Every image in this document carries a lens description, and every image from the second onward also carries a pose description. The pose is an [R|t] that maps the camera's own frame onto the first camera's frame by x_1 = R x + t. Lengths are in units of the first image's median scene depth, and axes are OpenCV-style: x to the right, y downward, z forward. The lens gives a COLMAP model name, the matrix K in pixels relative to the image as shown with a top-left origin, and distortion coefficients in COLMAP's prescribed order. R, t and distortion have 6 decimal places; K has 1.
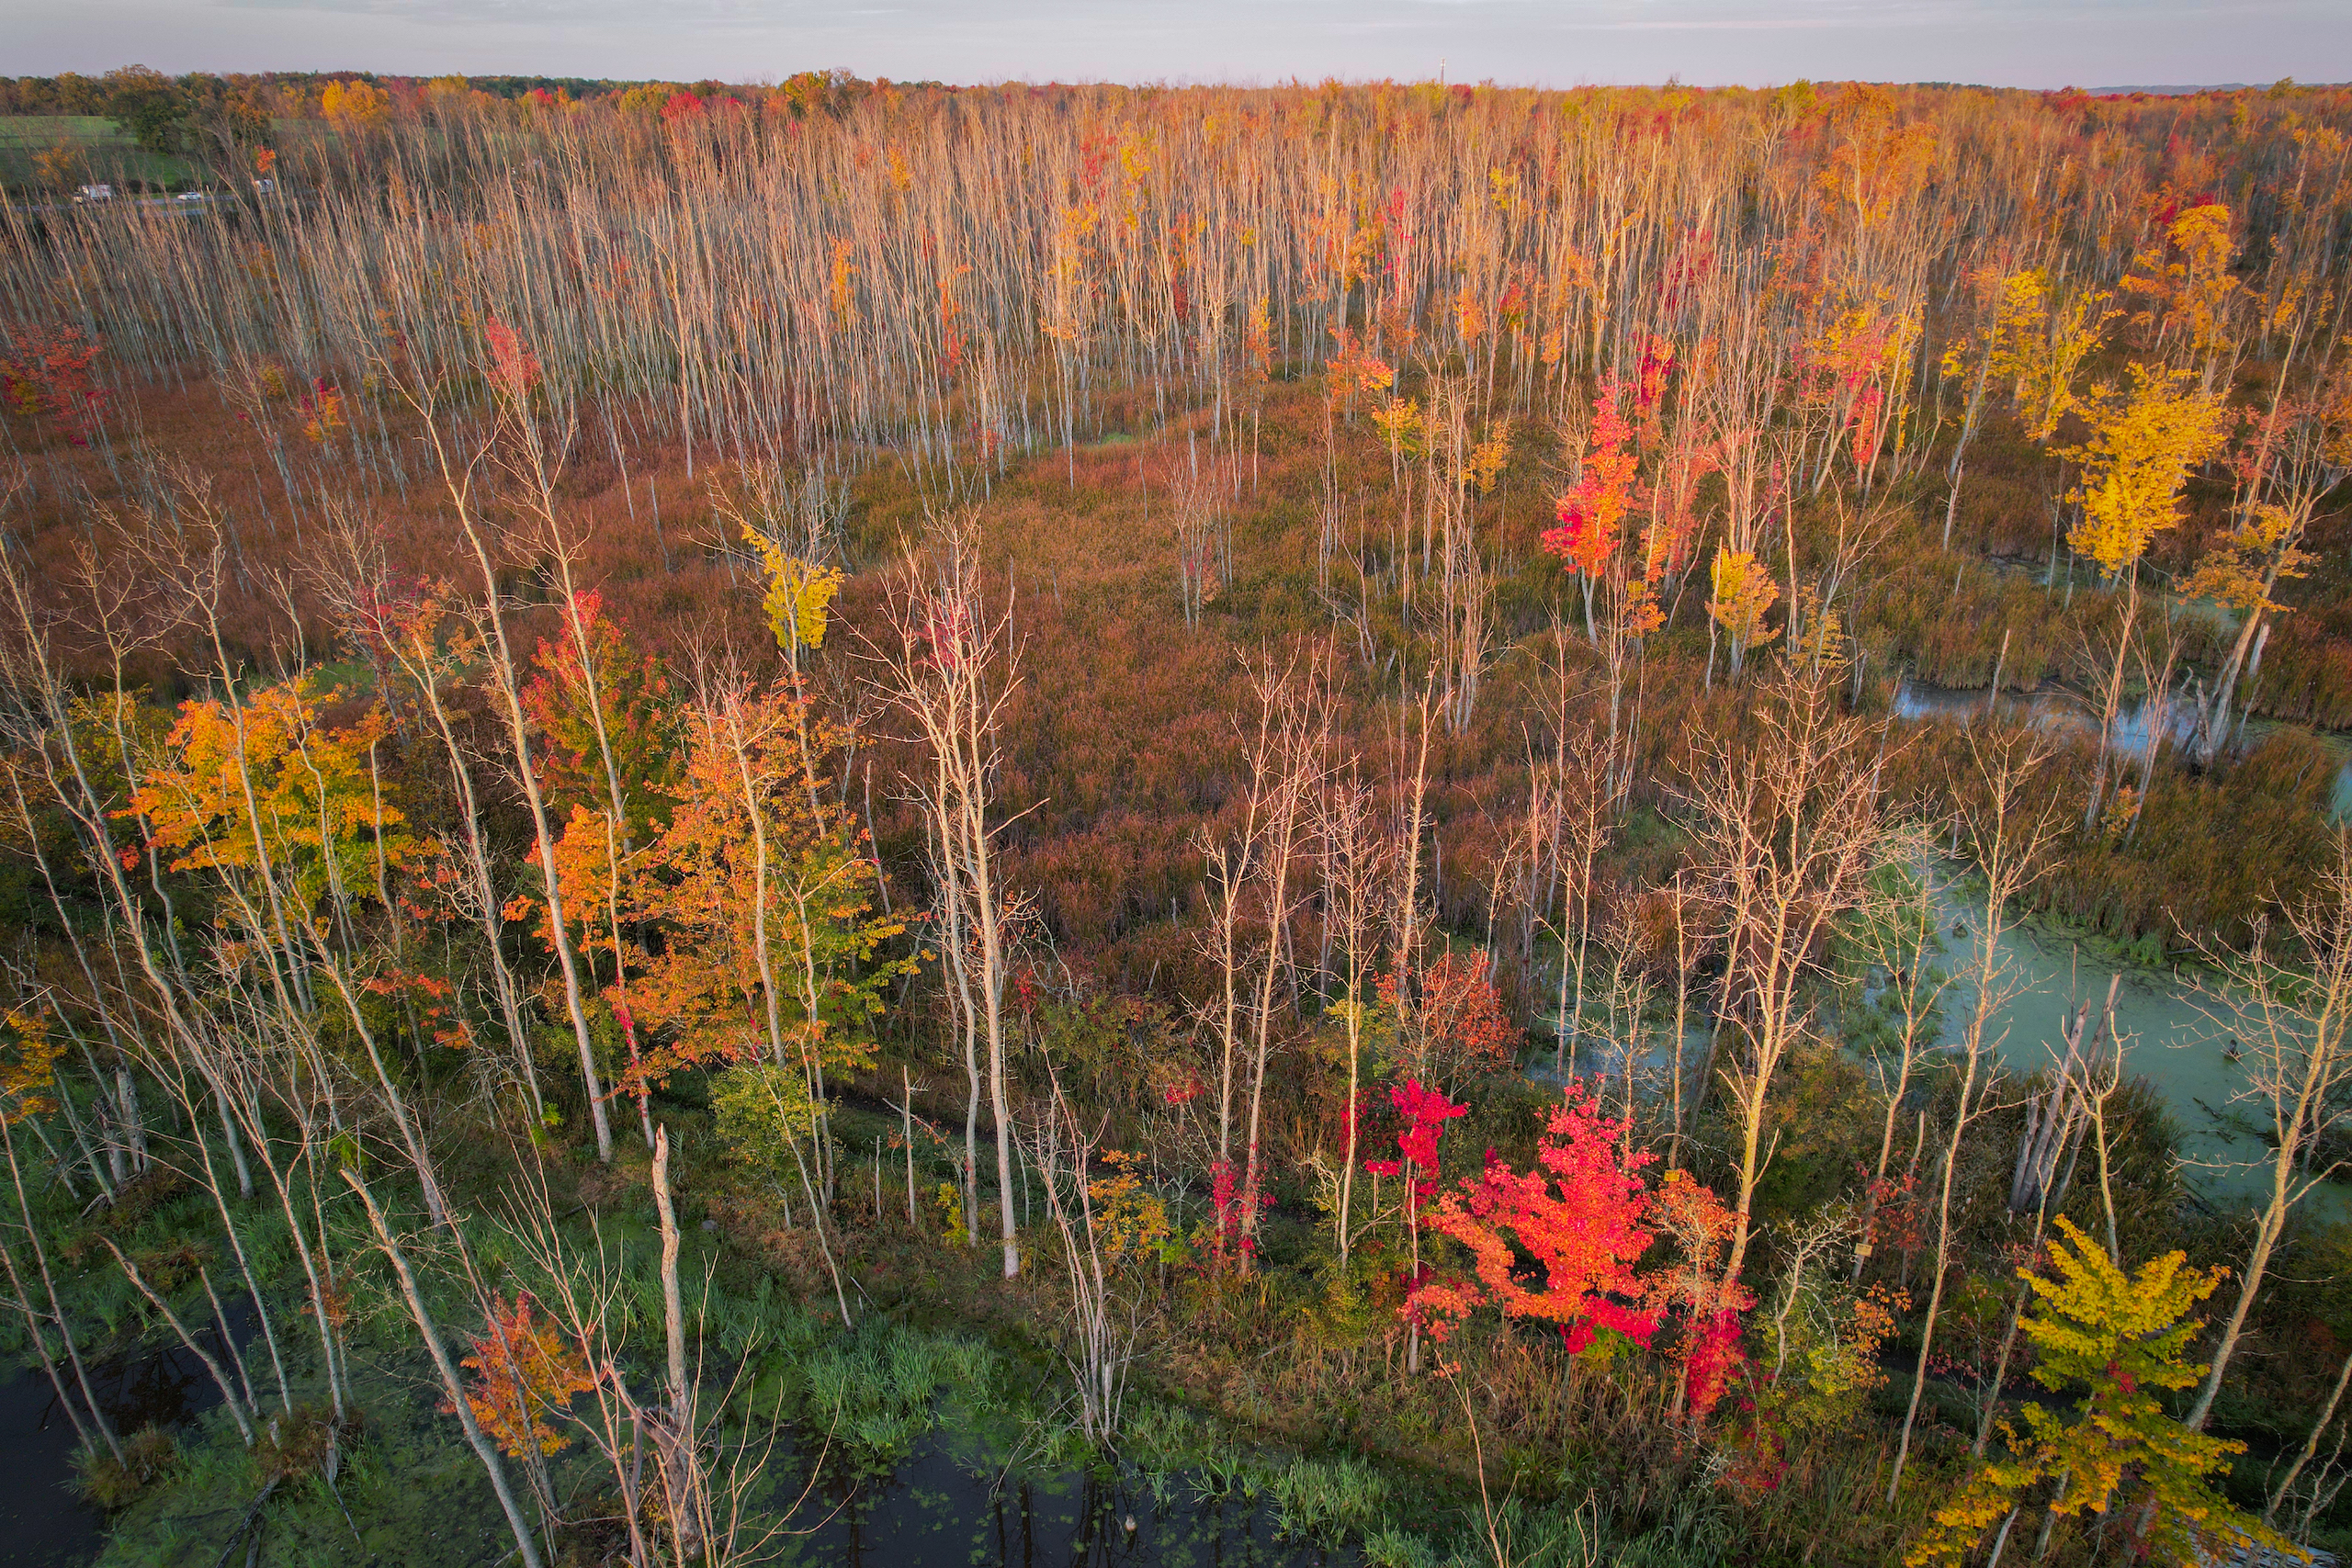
lens RADIAL K [[1499.5, 0, 1178.6], [0, 1499.5, 776.4], [0, 0, 1]] dist [-0.075539, 0.064731]
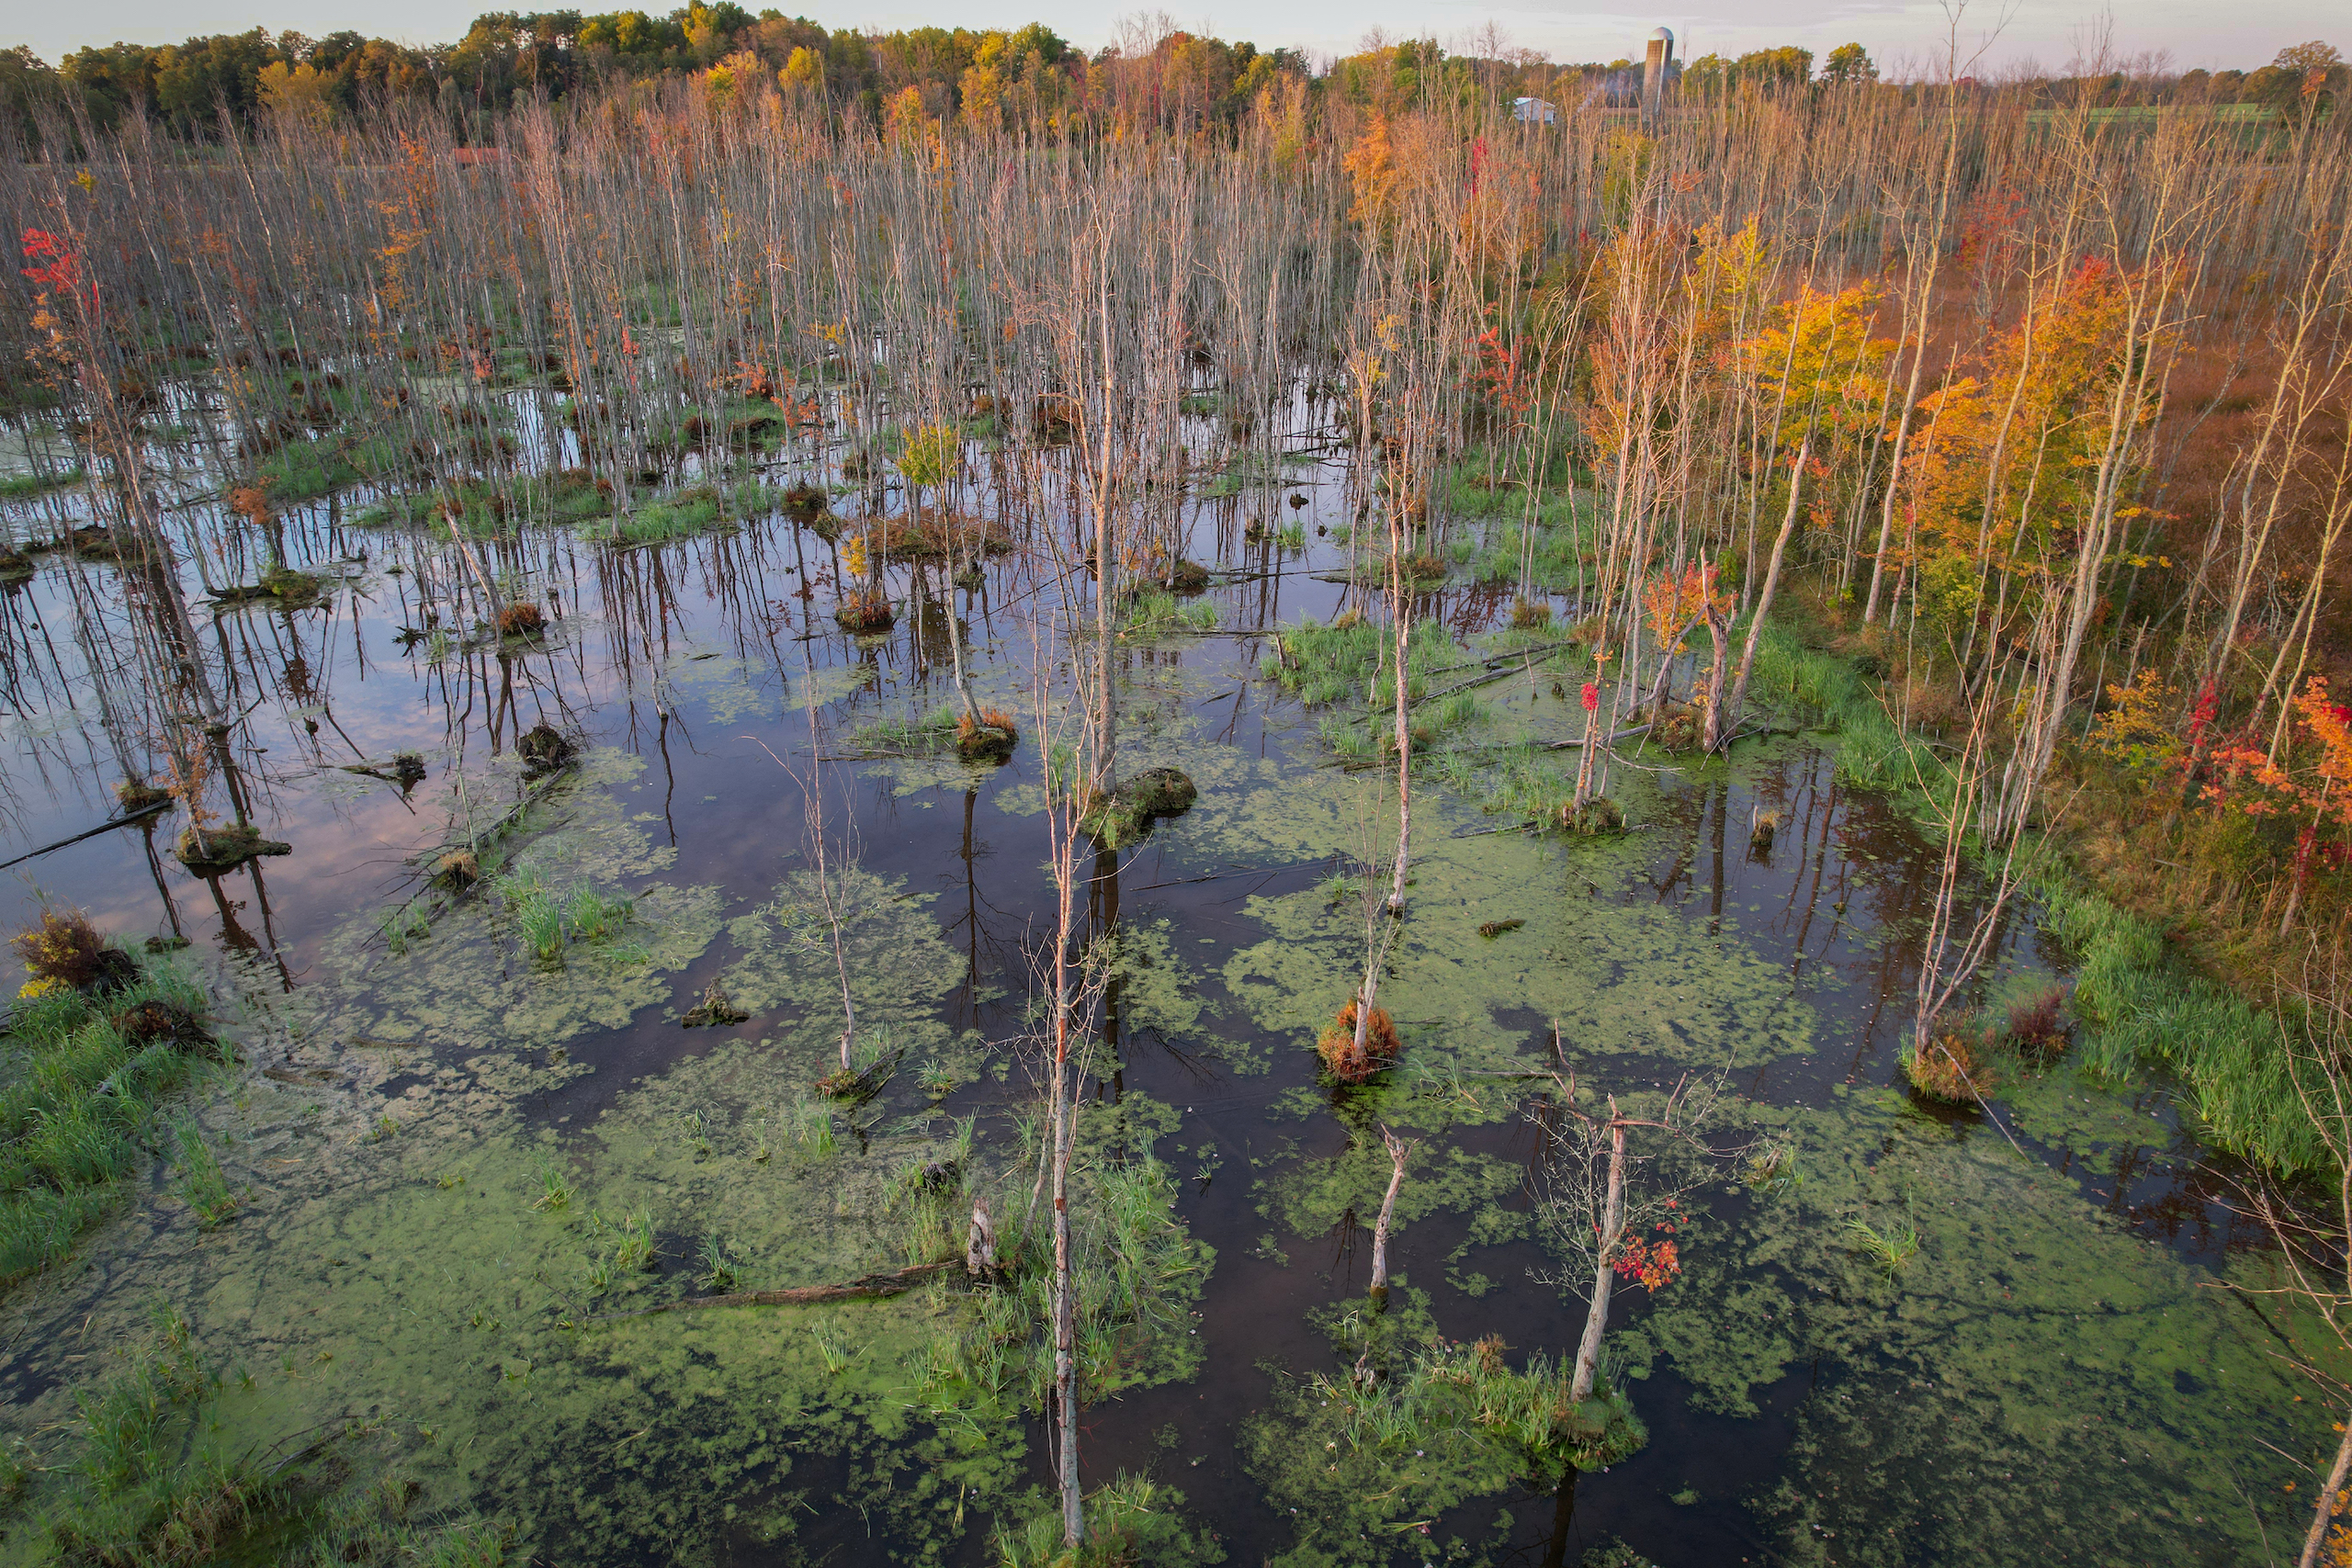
lens RADIAL K [[1499.5, 0, 1176.6], [0, 1499.5, 785.1], [0, 0, 1]] dist [-0.075539, 0.064731]
pose [[0.367645, 0.390042, -0.844218, 0.610002], [-0.388184, 0.889290, 0.241818, 0.309396], [0.845074, 0.238809, 0.478351, -0.160281]]
